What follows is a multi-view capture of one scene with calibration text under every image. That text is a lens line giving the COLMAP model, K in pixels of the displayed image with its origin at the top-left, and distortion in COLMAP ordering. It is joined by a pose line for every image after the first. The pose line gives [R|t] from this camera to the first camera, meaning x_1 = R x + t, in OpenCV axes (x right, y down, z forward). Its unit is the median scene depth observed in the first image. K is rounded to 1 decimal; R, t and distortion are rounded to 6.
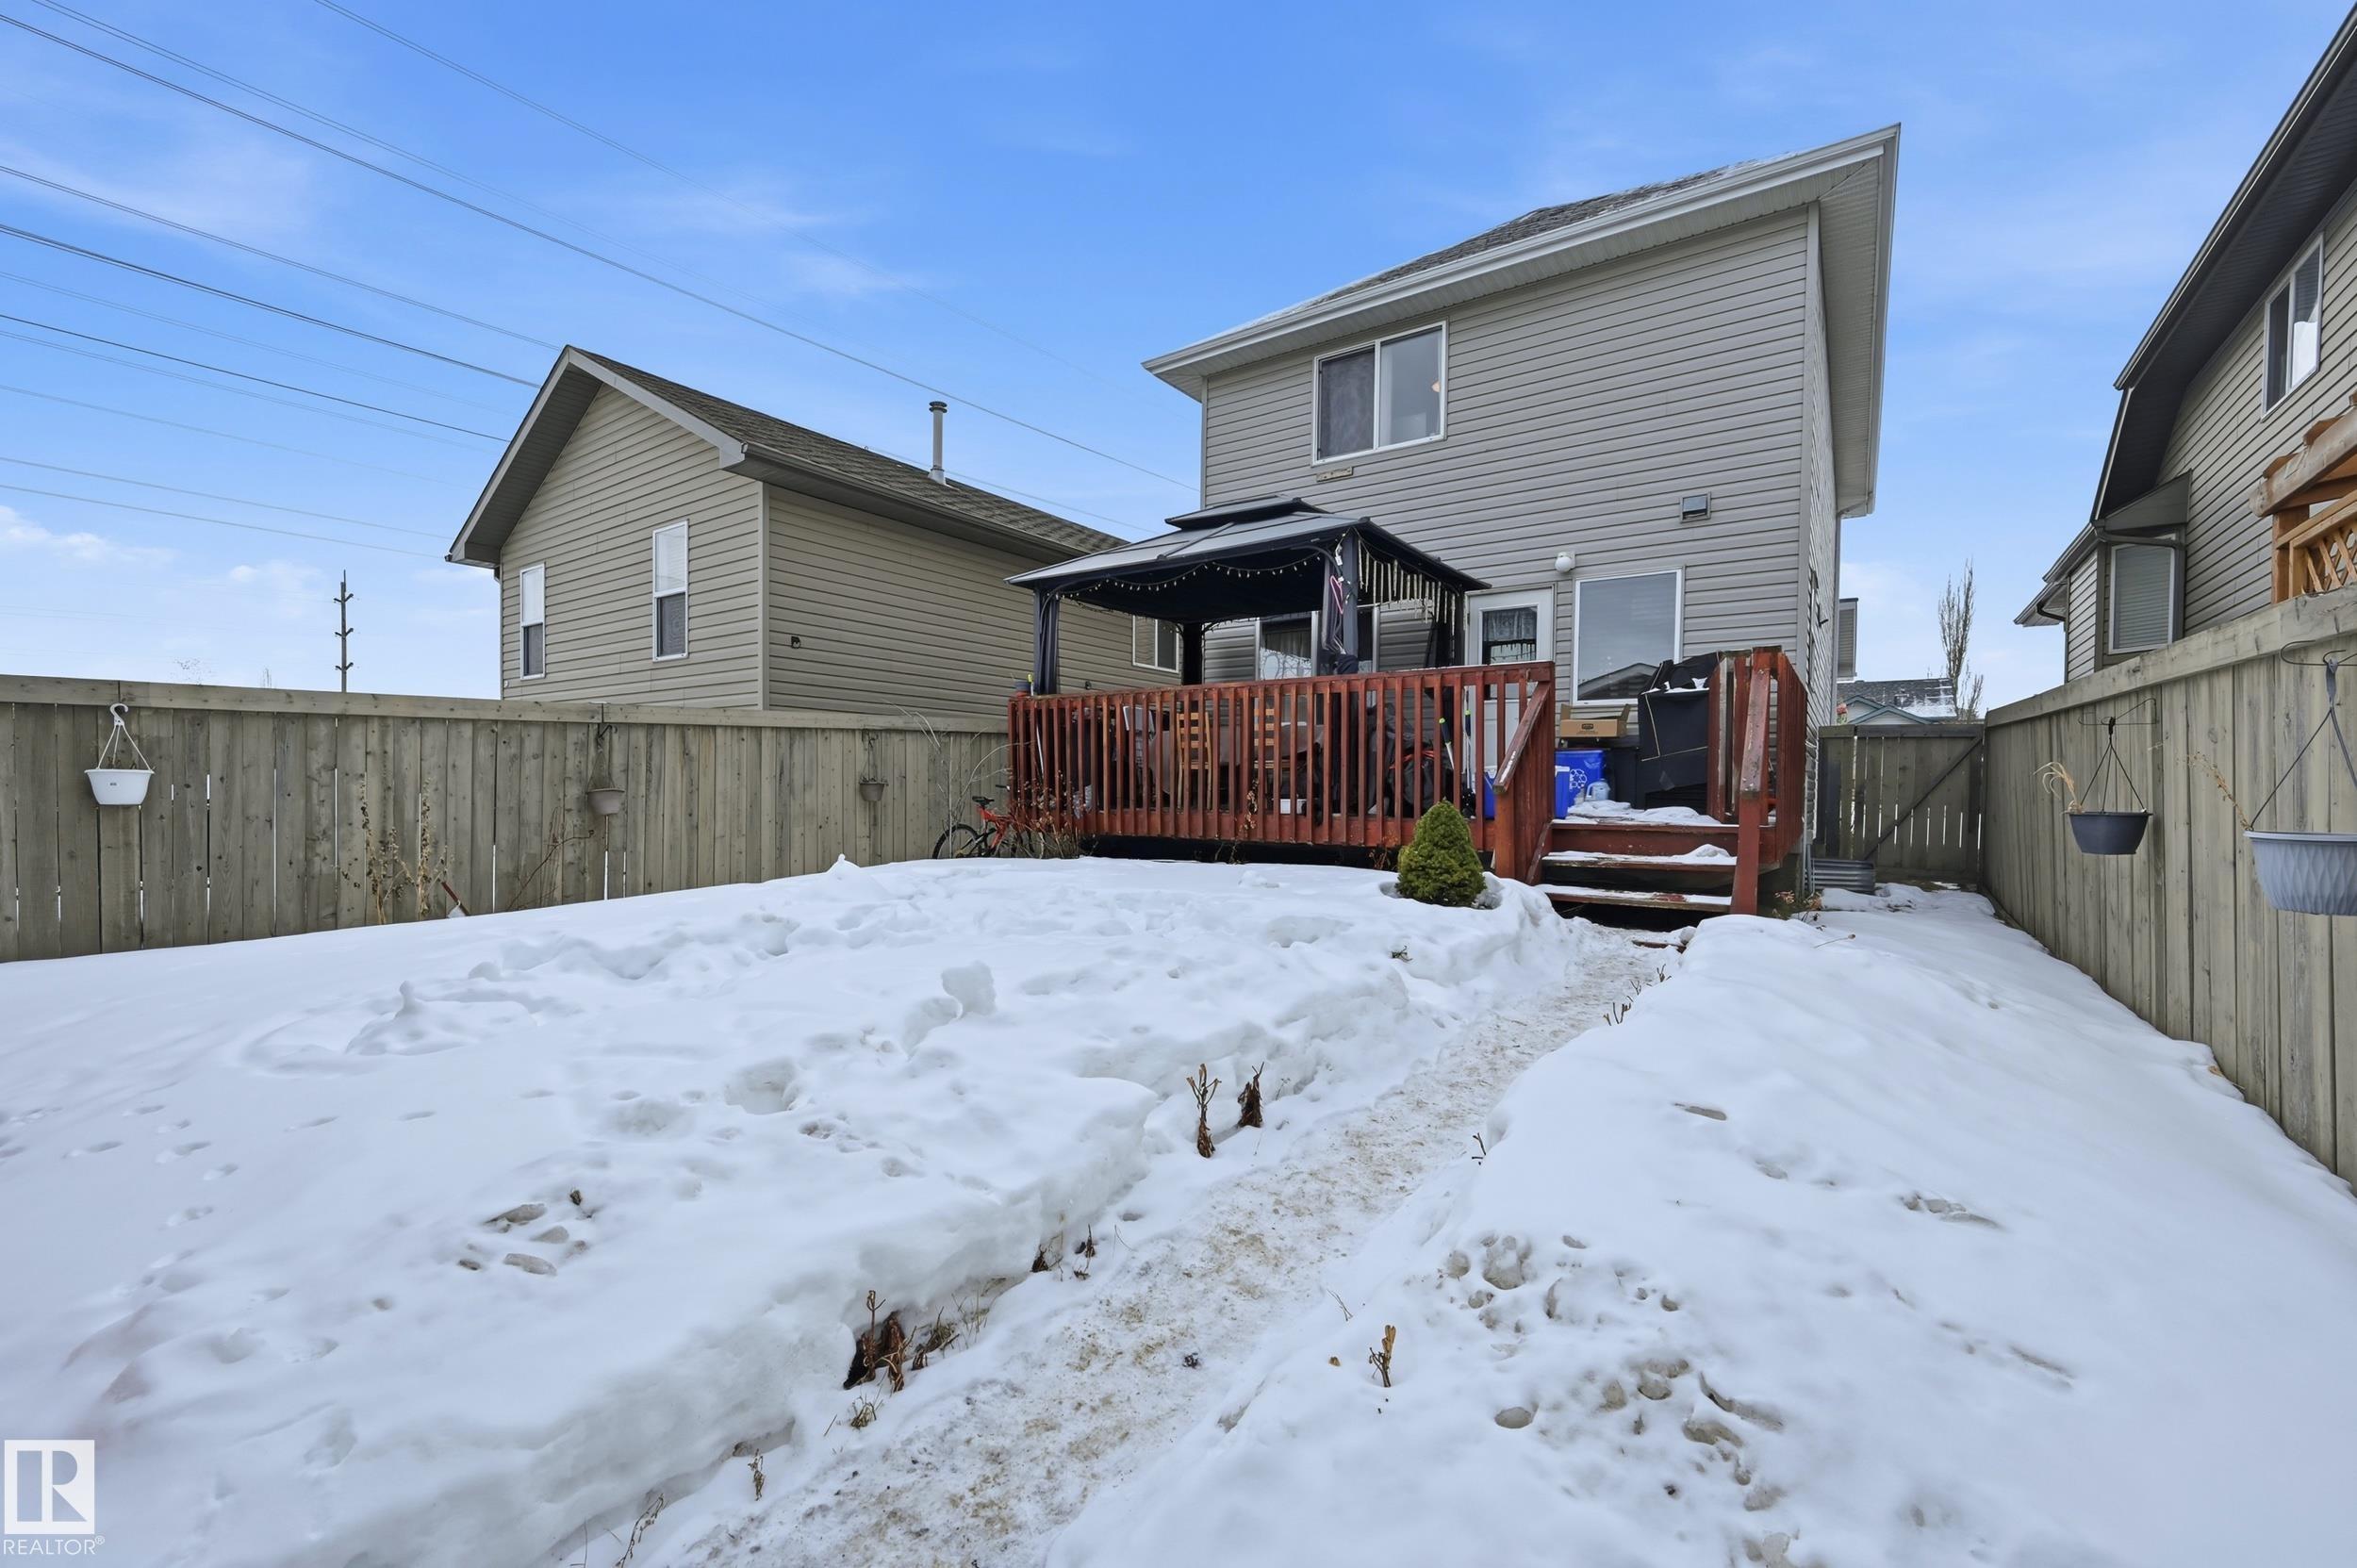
lens RADIAL K [[939.6, 0, 1187.2], [0, 939.6, 785.5], [0, 0, 1]] dist [0.000762, 0.000738]
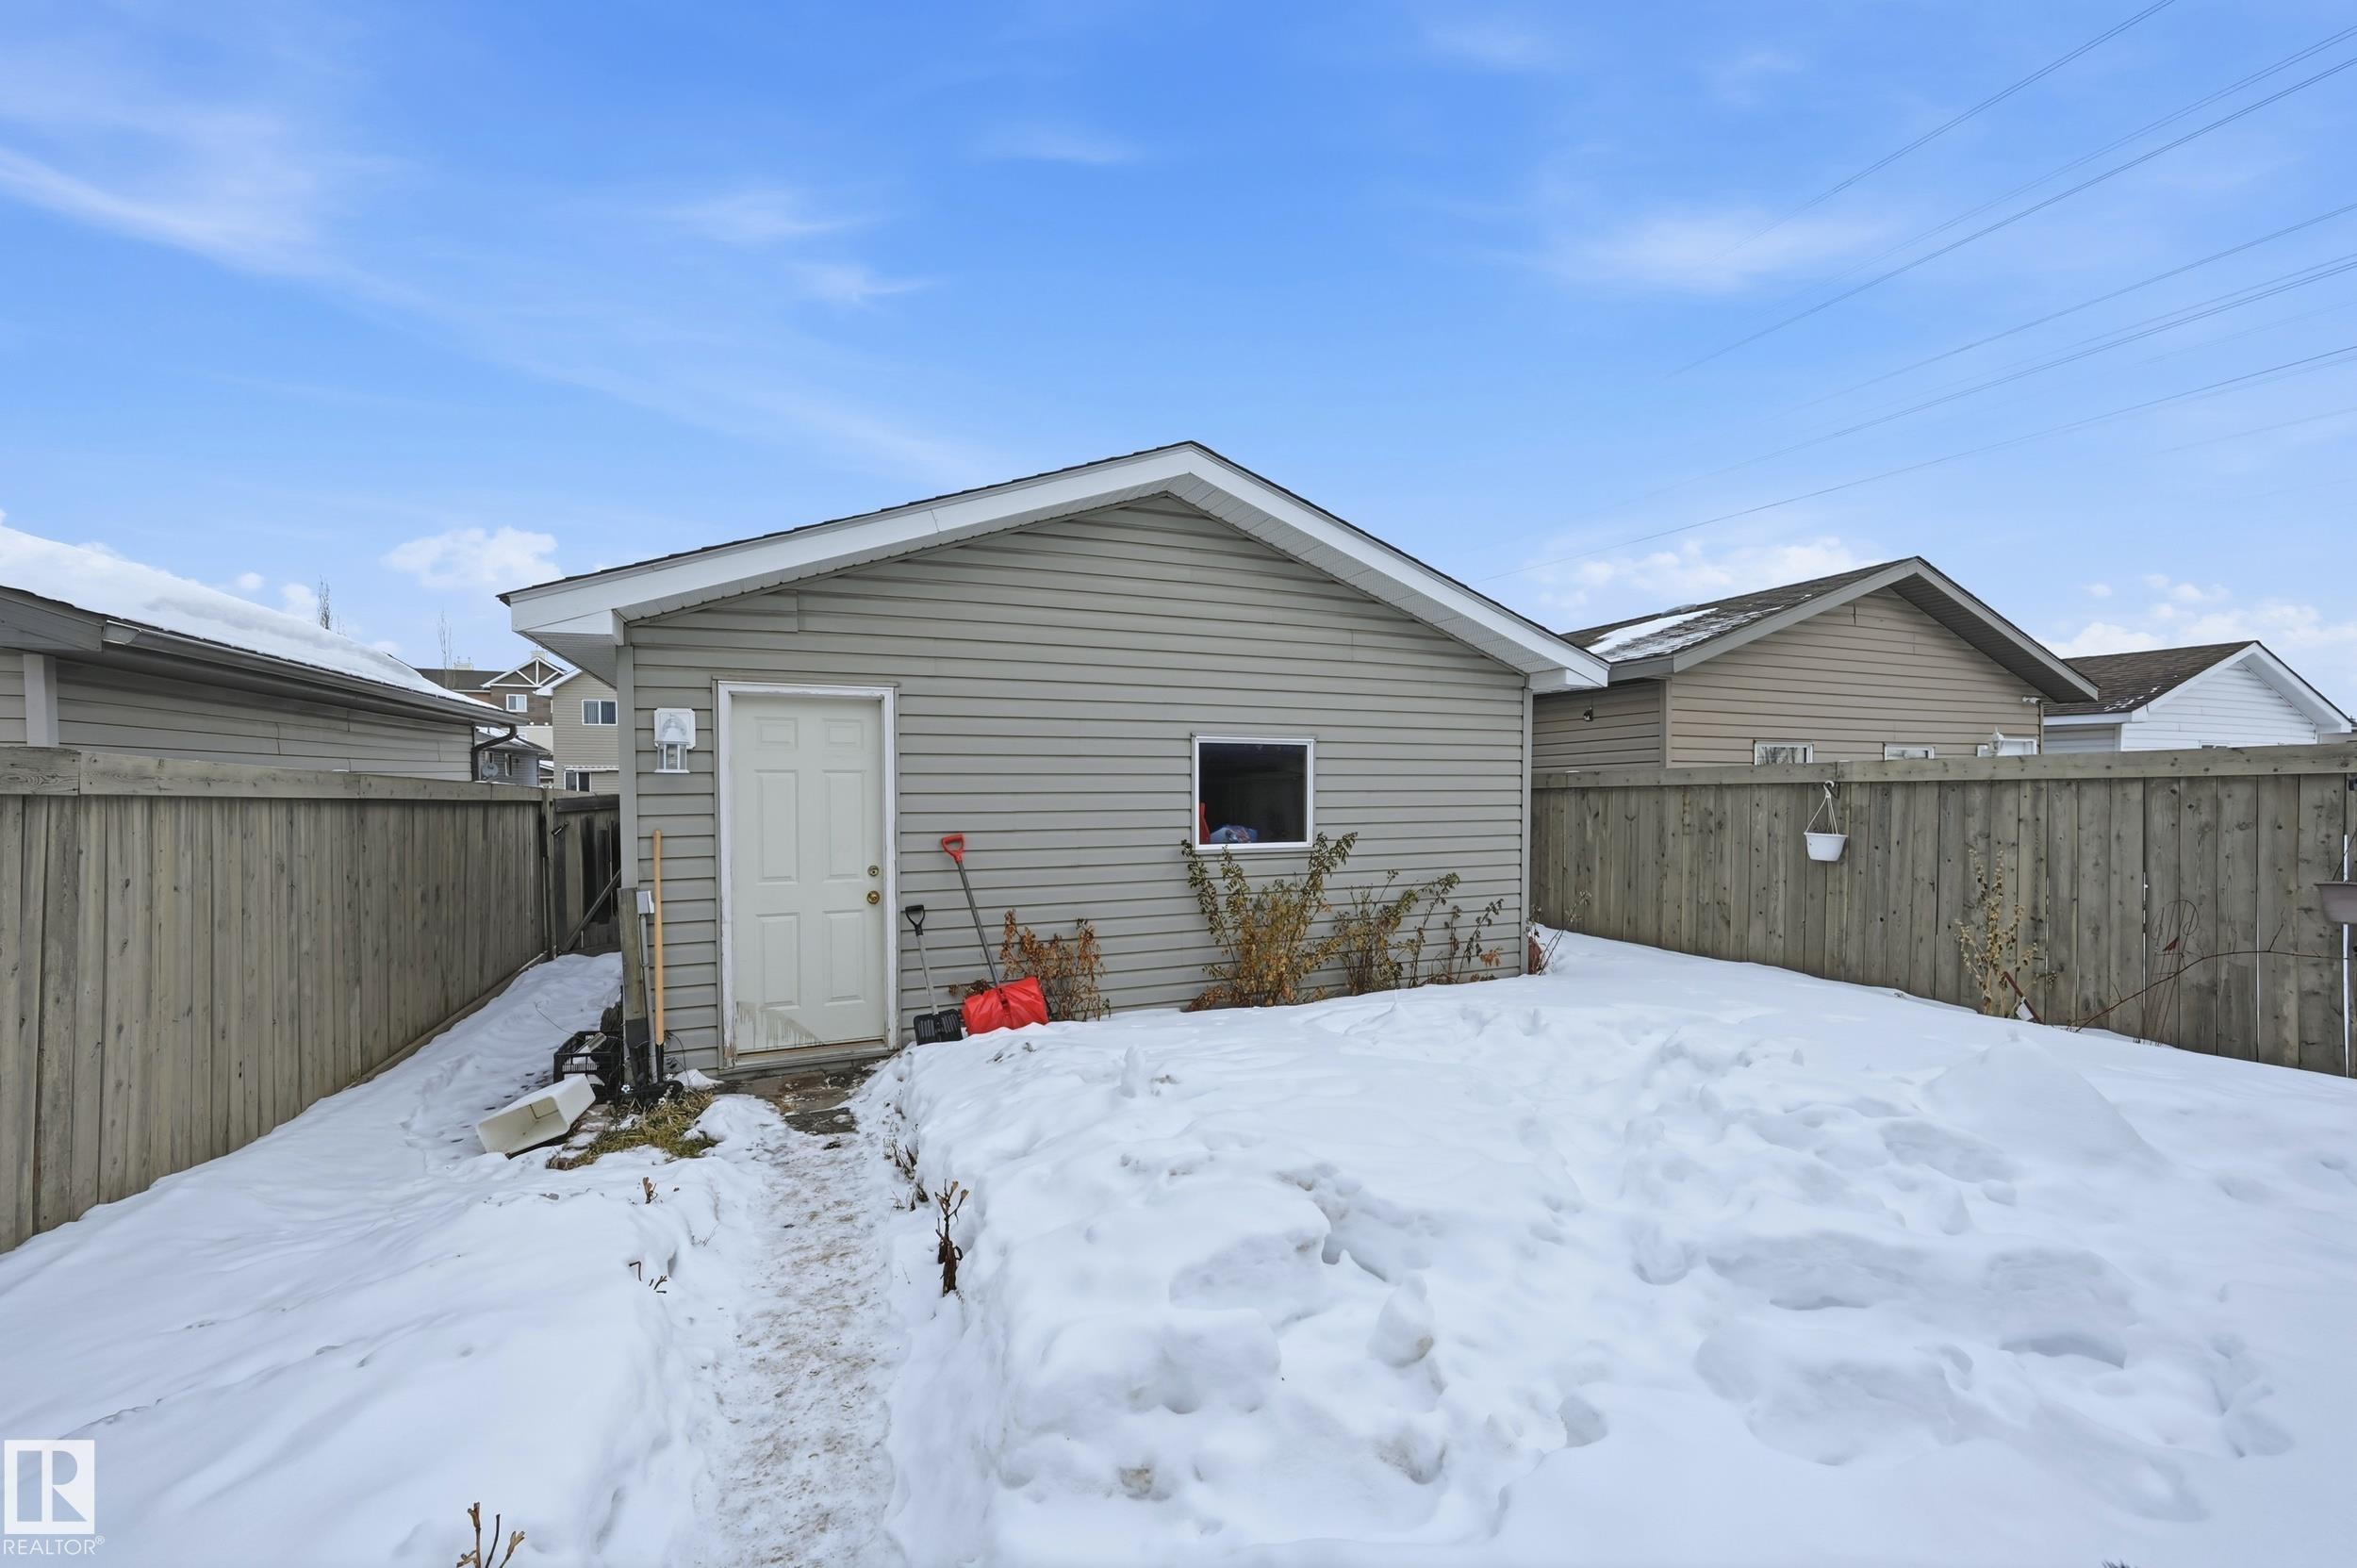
lens RADIAL K [[939.6, 0, 1179.4], [0, 939.6, 785.4], [0, 0, 1]] dist [0.000762, 0.000738]
pose [[-0.516402, -0.006218, -0.856324, 0.343071], [-0.006470, 0.999973, -0.003360, -0.059971], [0.856322, 0.003805, -0.516428, 0.769282]]
